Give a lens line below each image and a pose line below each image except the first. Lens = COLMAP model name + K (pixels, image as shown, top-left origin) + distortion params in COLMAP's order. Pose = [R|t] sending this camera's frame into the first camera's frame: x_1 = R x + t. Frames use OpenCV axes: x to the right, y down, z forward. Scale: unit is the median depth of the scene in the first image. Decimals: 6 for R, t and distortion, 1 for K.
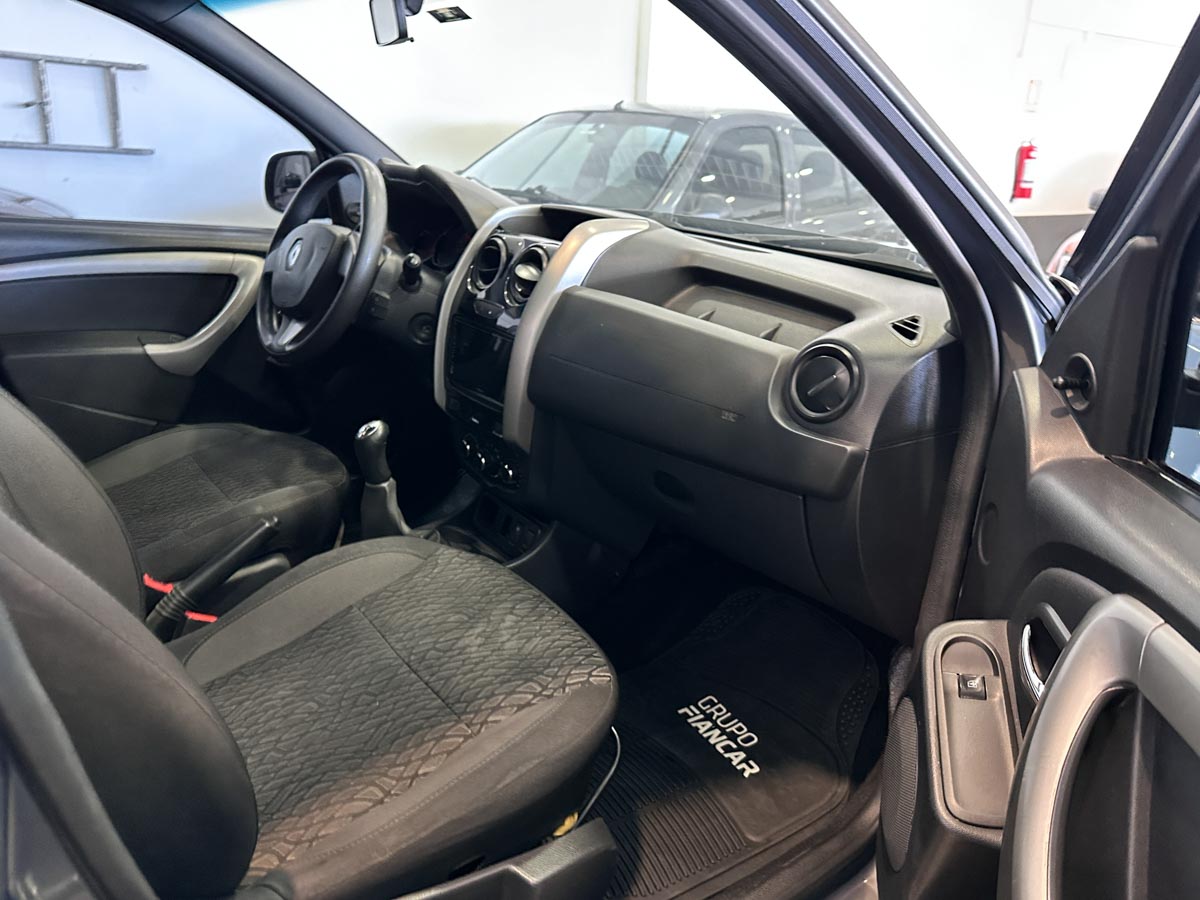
lens RADIAL K [[830.1, 0, 600.0], [0, 830.1, 450.0], [0, 0, 1]] dist [0.096681, -0.159427]
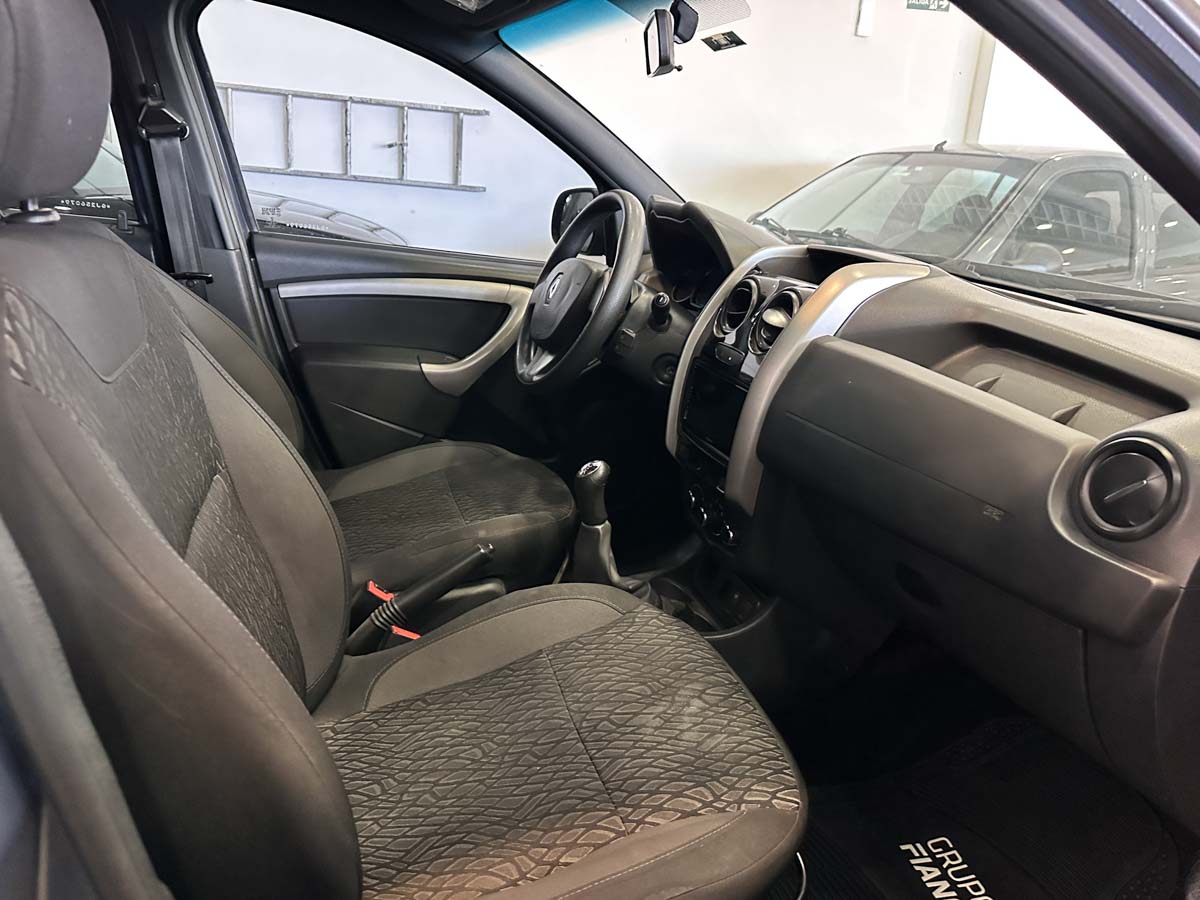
lens RADIAL K [[830.1, 0, 600.0], [0, 830.1, 450.0], [0, 0, 1]] dist [0.096681, -0.159427]
pose [[0.938074, 0.116436, -0.326280, 0.042912], [-0.131573, 0.991001, -0.024630, -0.022509], [0.320476, 0.066035, 0.944952, 0.087644]]
